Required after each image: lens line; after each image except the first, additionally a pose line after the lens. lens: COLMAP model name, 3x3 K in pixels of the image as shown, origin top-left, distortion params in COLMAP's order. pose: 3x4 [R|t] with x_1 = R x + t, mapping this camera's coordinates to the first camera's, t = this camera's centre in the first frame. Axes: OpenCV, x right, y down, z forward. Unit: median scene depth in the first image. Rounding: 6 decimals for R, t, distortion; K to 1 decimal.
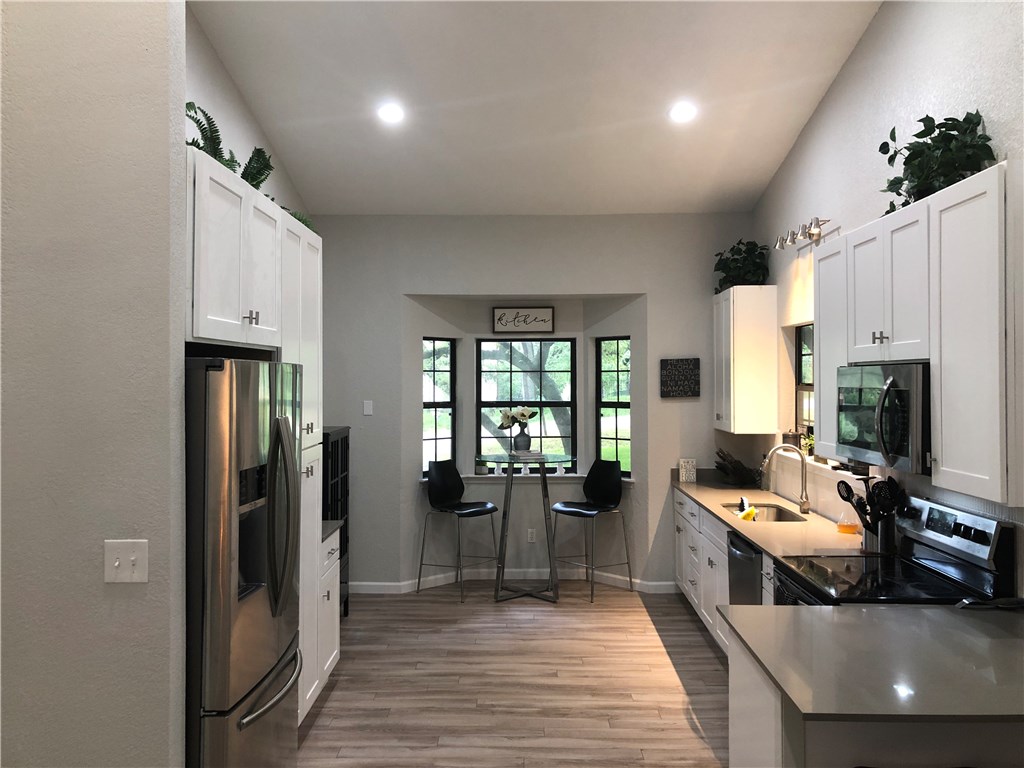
lens RADIAL K [[841.5, 0, 515.5], [0, 841.5, 384.9], [0, 0, 1]] dist [0.032197, -0.034148]
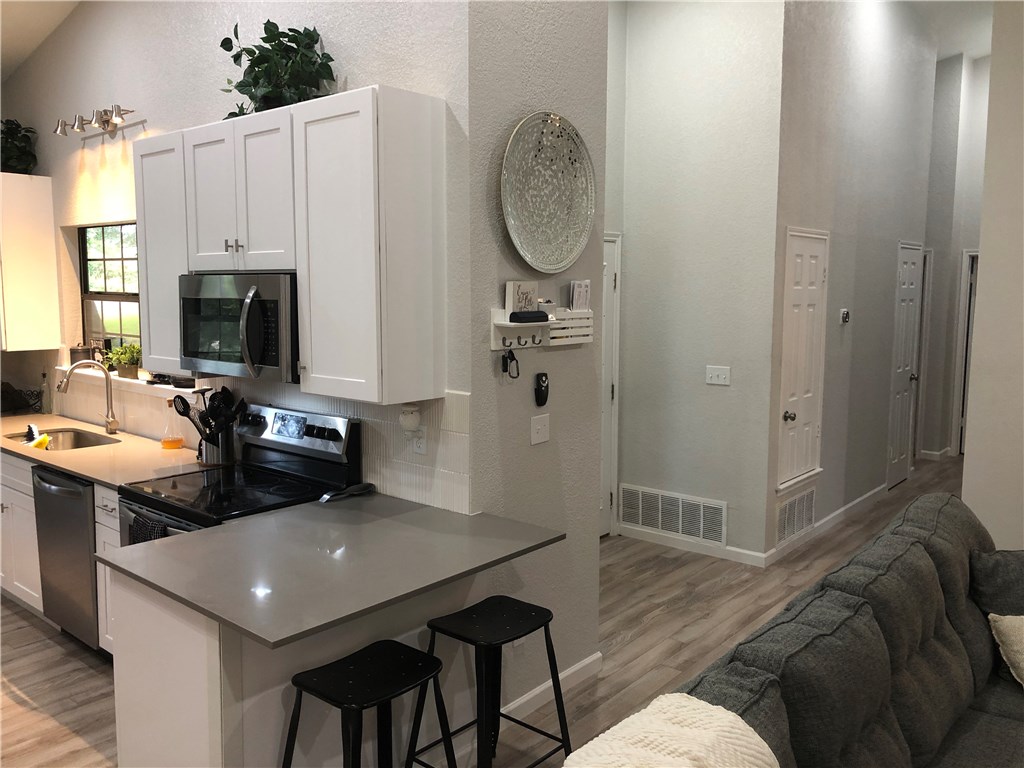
lens RADIAL K [[841.5, 0, 510.4], [0, 841.5, 380.6], [0, 0, 1]] dist [0.032197, -0.034148]
pose [[0.639395, -0.073859, 0.765322, -0.104917], [-0.005484, 0.994912, 0.100598, -0.001006], [-0.768859, -0.068519, 0.635737, 0.112048]]
